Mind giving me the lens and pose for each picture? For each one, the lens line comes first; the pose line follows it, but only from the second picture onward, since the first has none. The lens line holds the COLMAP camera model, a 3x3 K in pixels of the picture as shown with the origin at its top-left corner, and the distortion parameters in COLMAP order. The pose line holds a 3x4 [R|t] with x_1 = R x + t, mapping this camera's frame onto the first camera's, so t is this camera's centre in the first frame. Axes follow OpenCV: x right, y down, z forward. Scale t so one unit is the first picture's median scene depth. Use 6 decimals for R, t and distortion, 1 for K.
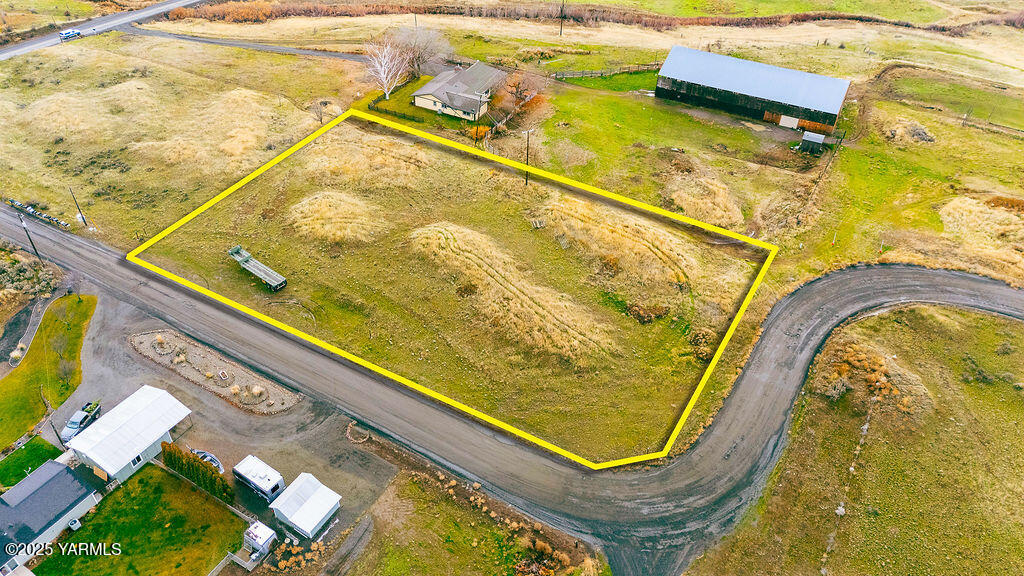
lens RADIAL K [[746.3, 0, 512.0], [0, 746.3, 288.0], [0, 0, 1]] dist [0.094420, -0.102941]
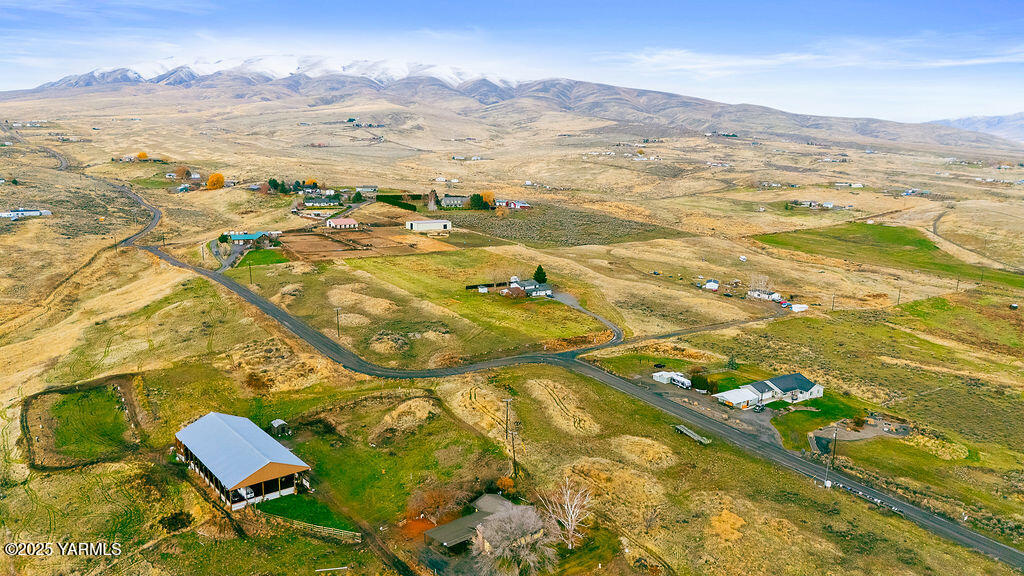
lens RADIAL K [[746.3, 0, 512.0], [0, 746.3, 288.0], [0, 0, 1]] dist [0.094420, -0.102941]
pose [[-0.915710, -0.110835, 0.386252, -0.463165], [0.229398, 0.645008, 0.728931, -1.244661], [-0.329927, 0.756095, -0.565215, 1.465244]]
